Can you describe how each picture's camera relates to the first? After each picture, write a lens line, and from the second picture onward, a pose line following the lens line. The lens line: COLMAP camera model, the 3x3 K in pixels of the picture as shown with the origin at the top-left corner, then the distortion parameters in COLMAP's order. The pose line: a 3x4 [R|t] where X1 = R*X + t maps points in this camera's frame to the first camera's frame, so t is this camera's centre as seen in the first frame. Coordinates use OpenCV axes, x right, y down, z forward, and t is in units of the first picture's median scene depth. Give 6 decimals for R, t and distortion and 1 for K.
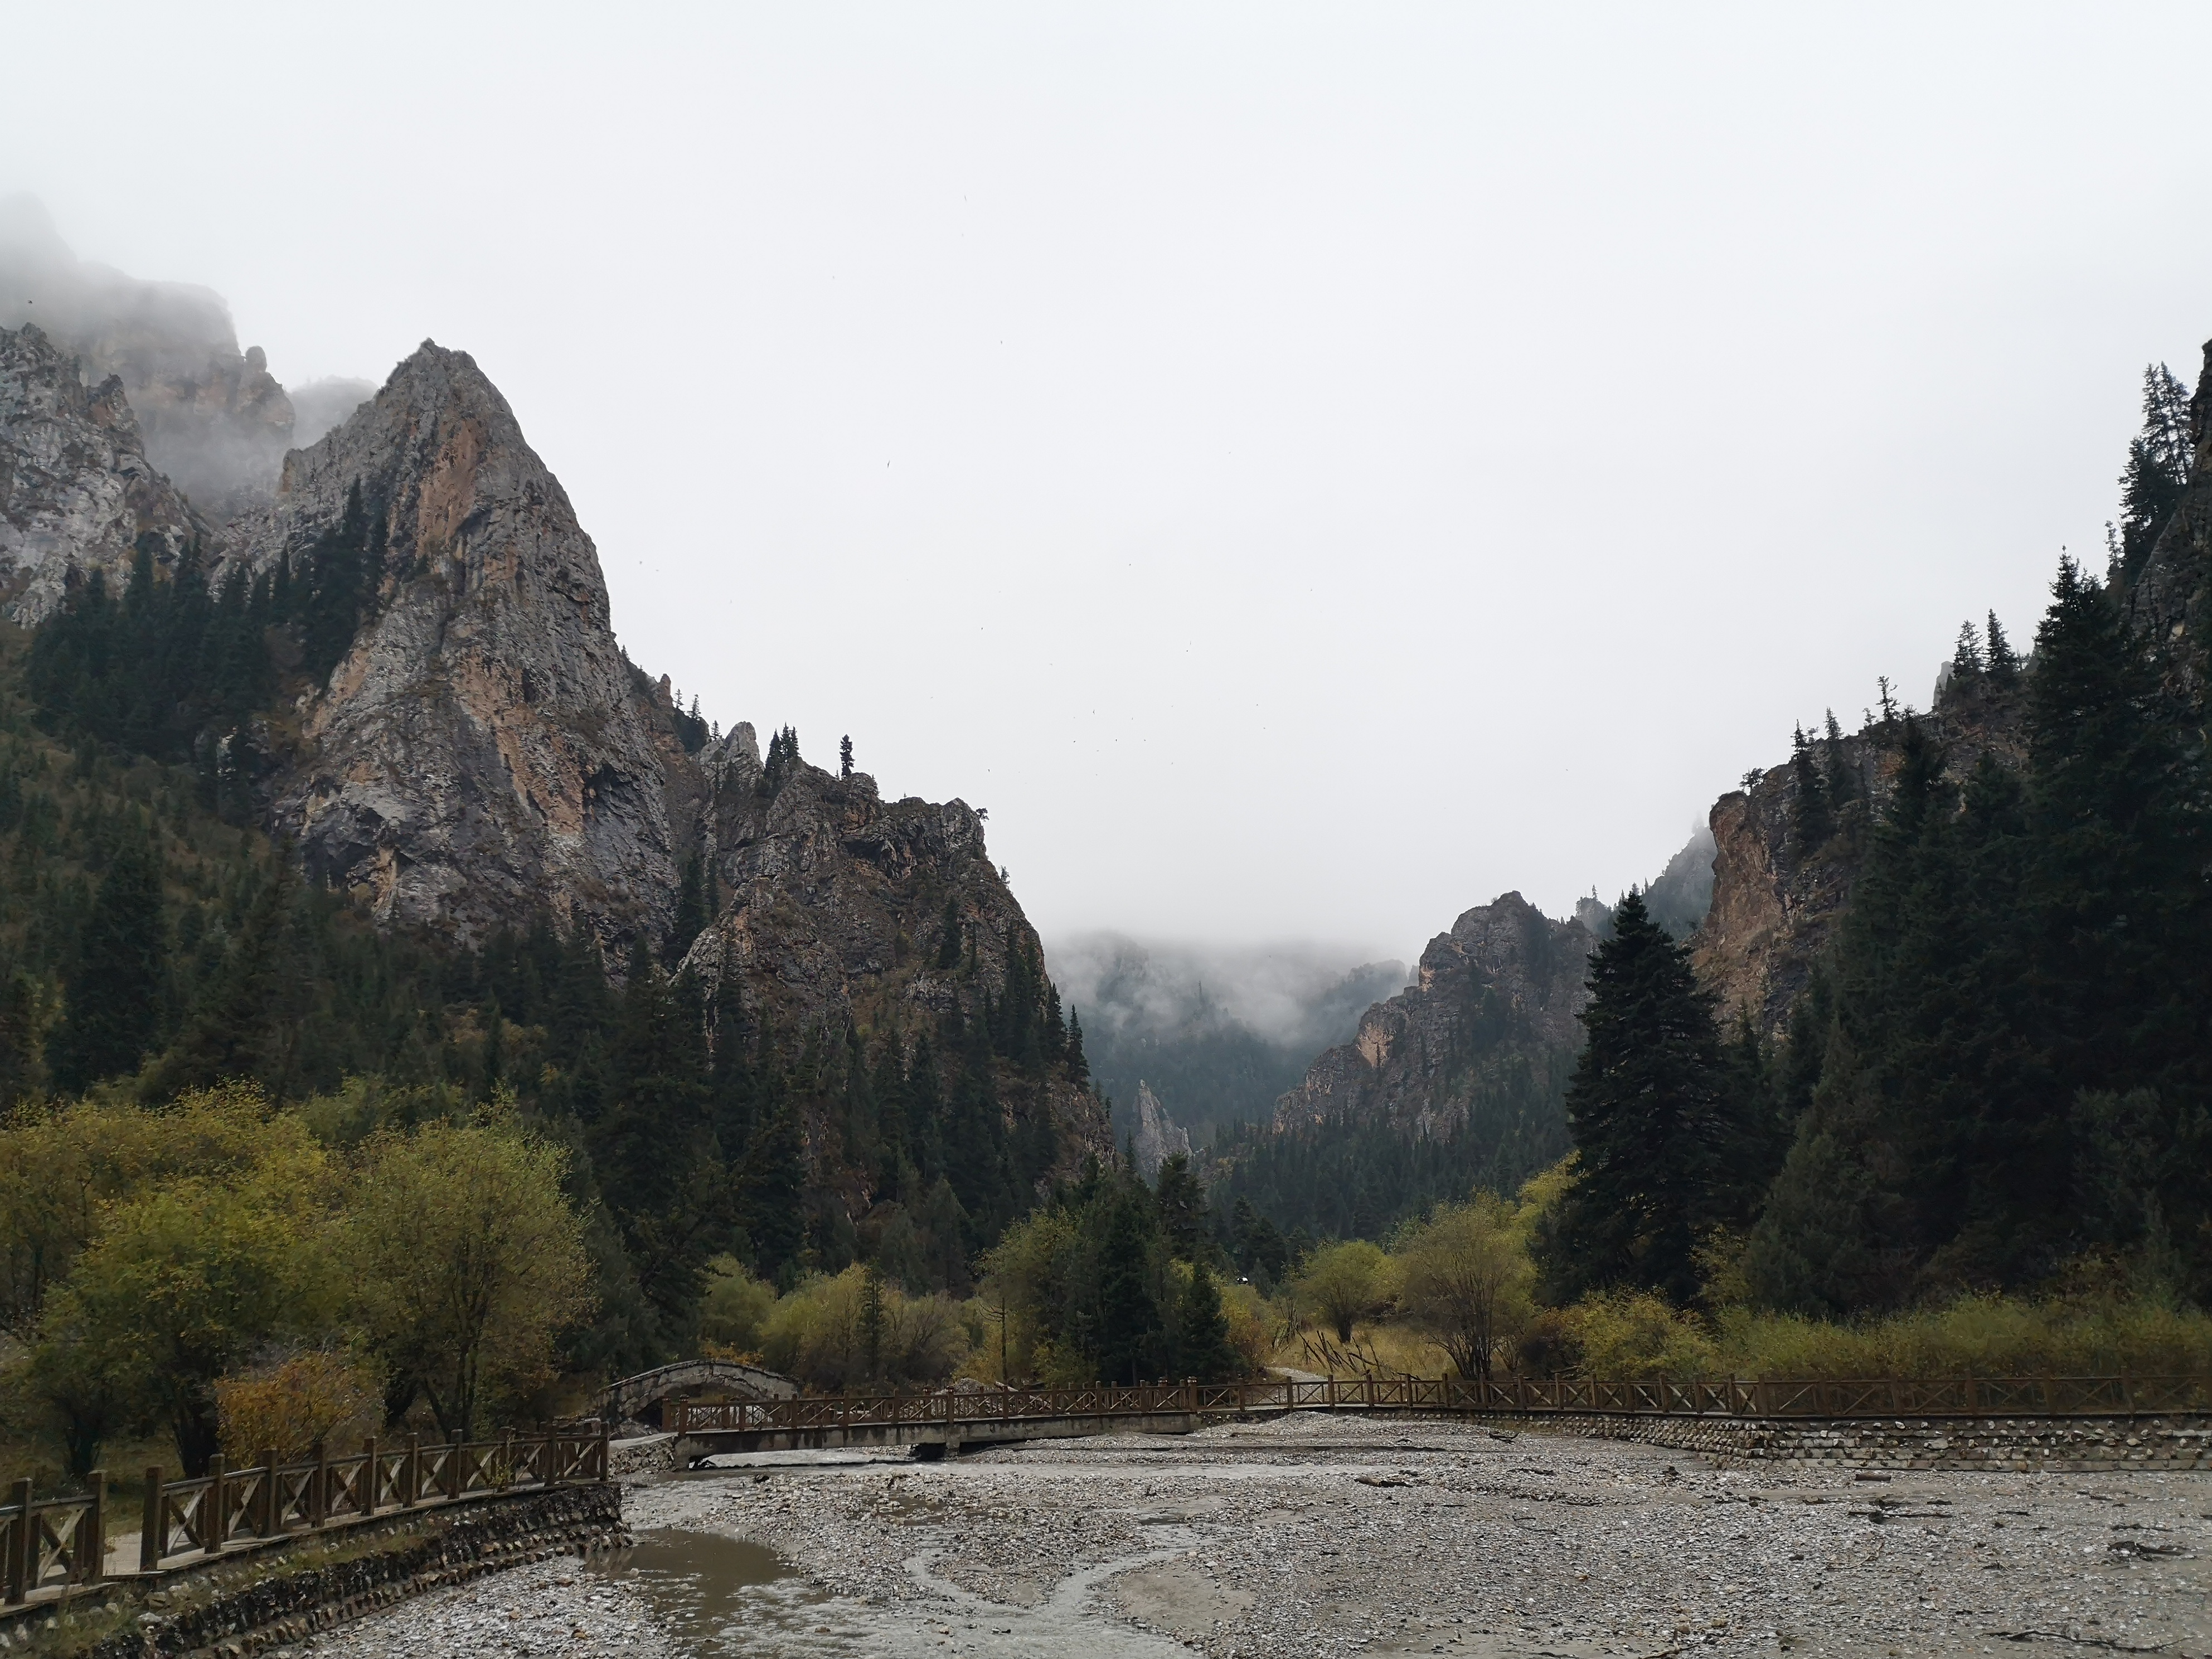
lens RADIAL K [[1784.1, 0, 1095.4], [0, 1784.1, 812.3], [0, 0, 1]] dist [0.088357, -0.074401]
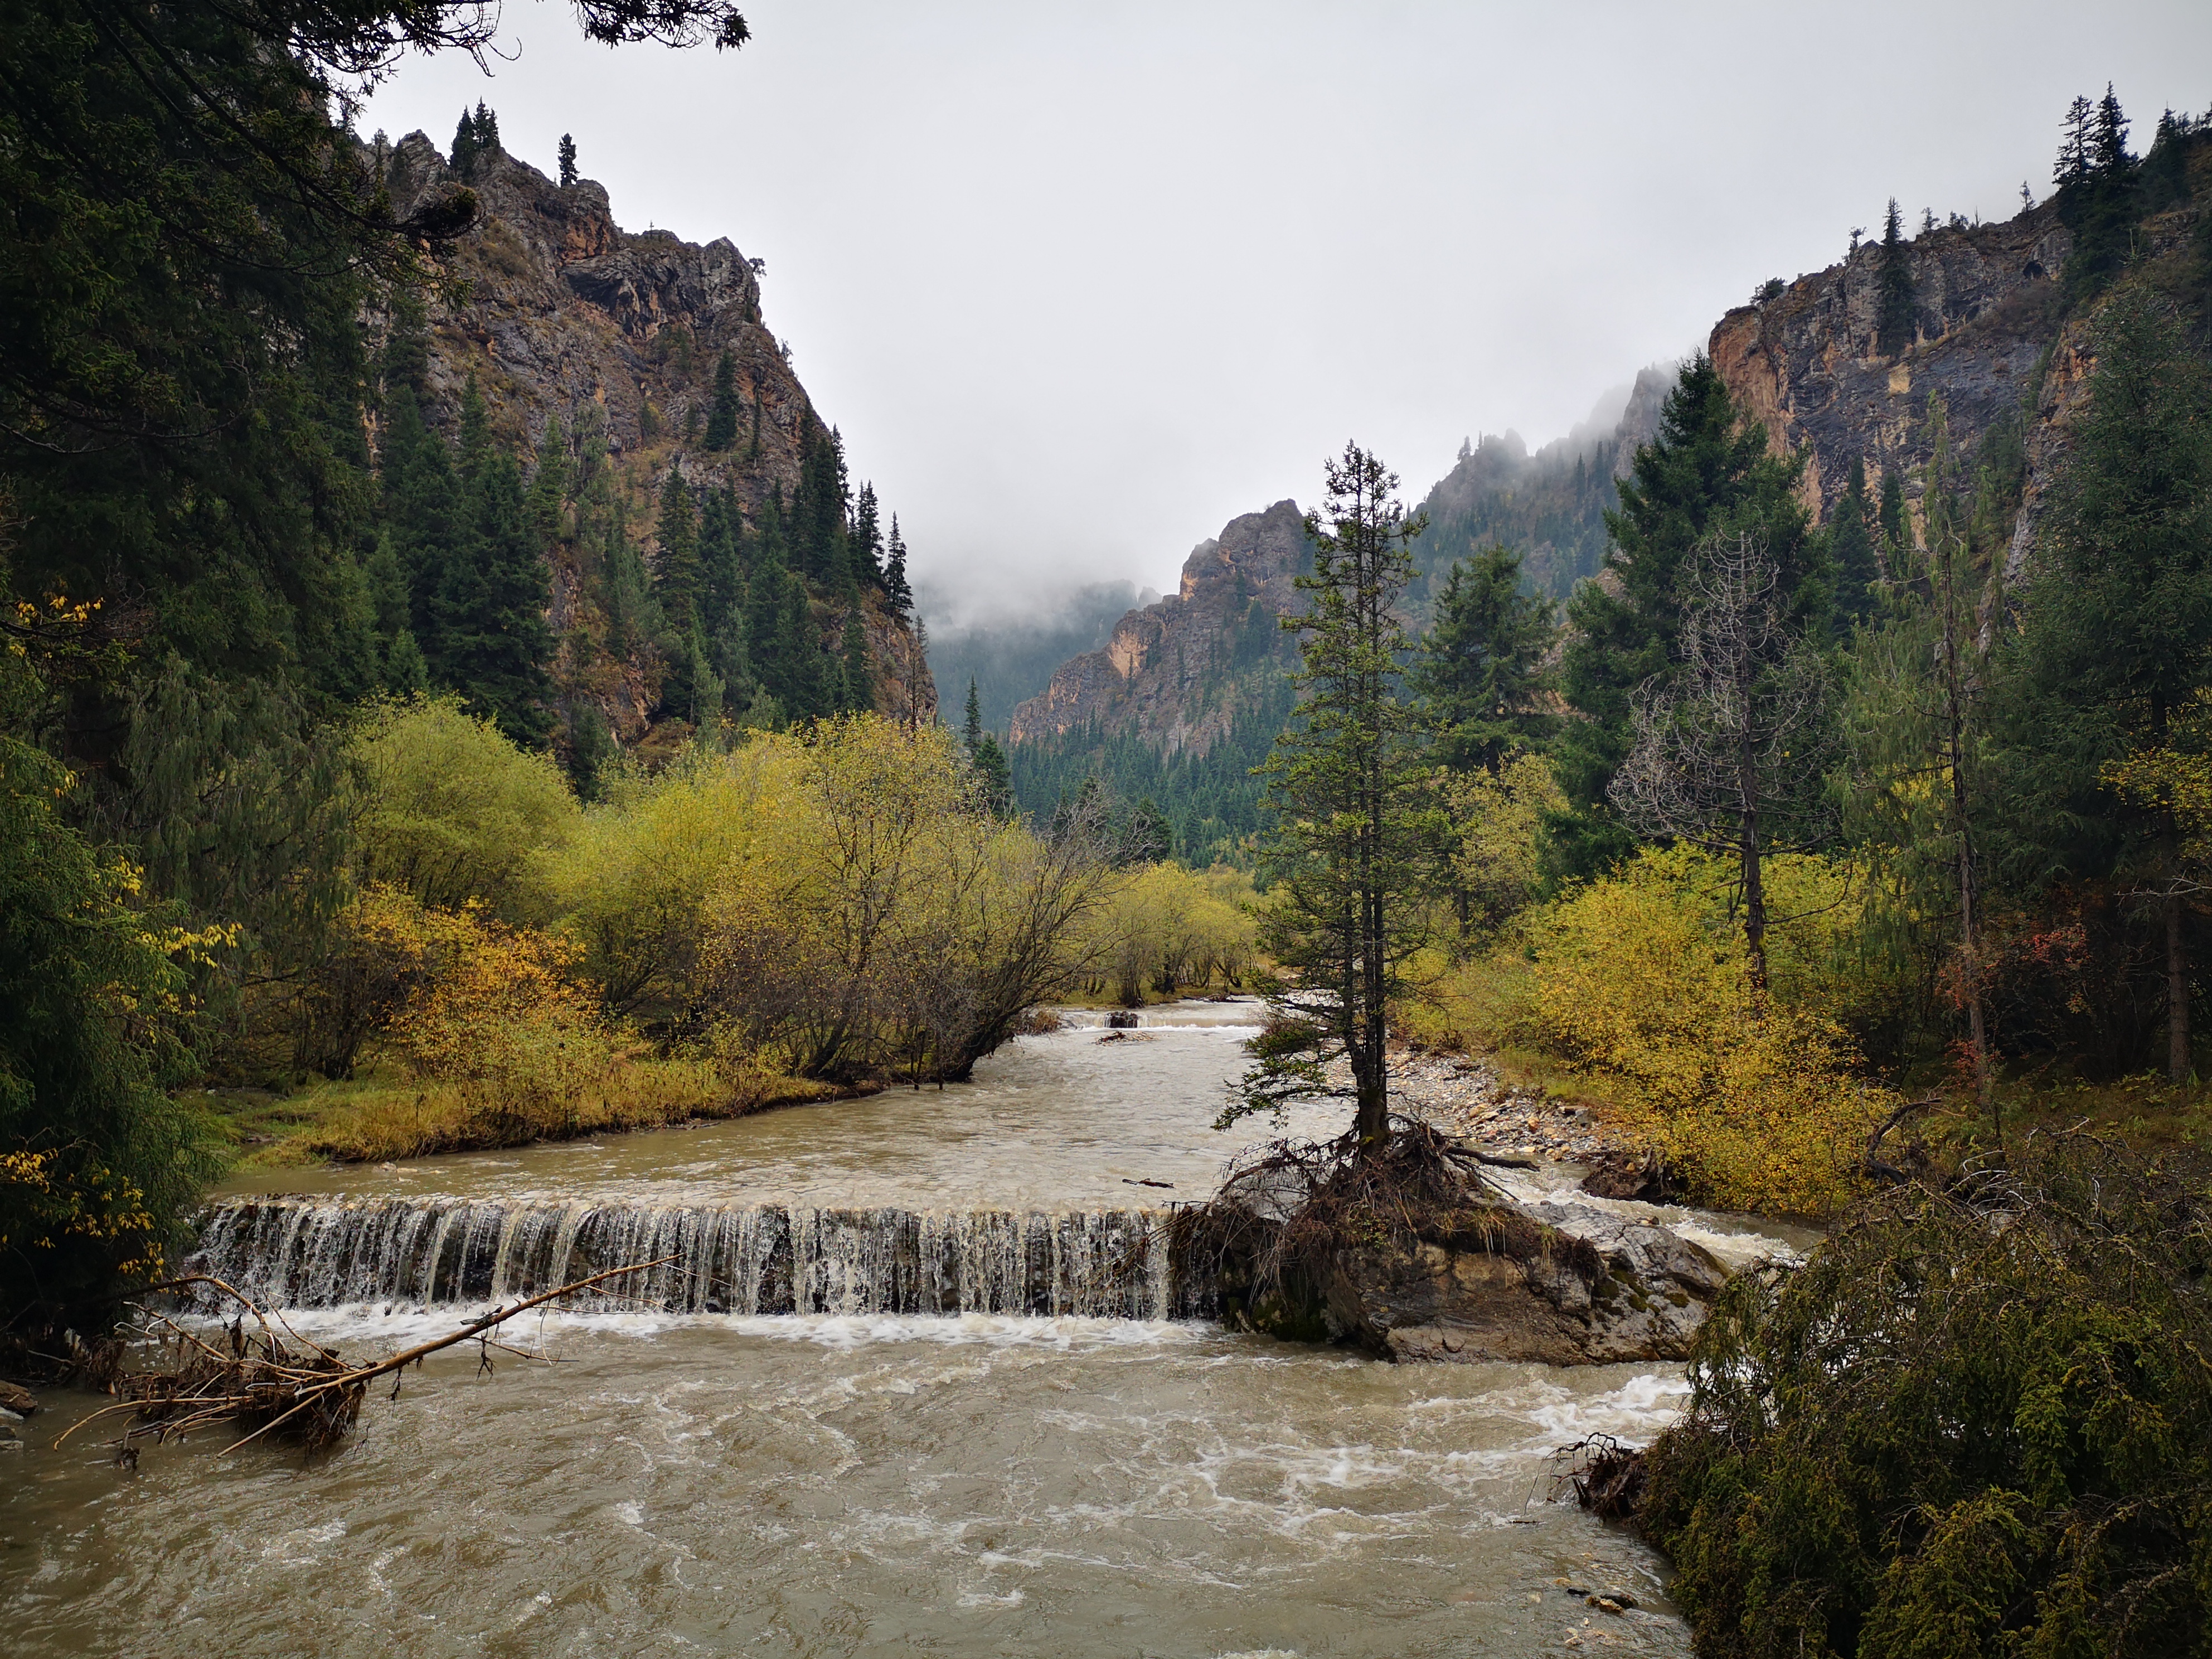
lens RADIAL K [[1743.2, 0, 1106.0], [0, 1743.2, 829.5], [0, 0, 1]] dist [0.065171, -0.041967]
pose [[0.980785, 0.050105, 0.188547, -0.055682], [-0.089507, 0.974305, 0.206686, 0.077279], [-0.173346, -0.219591, 0.960068, 0.255426]]
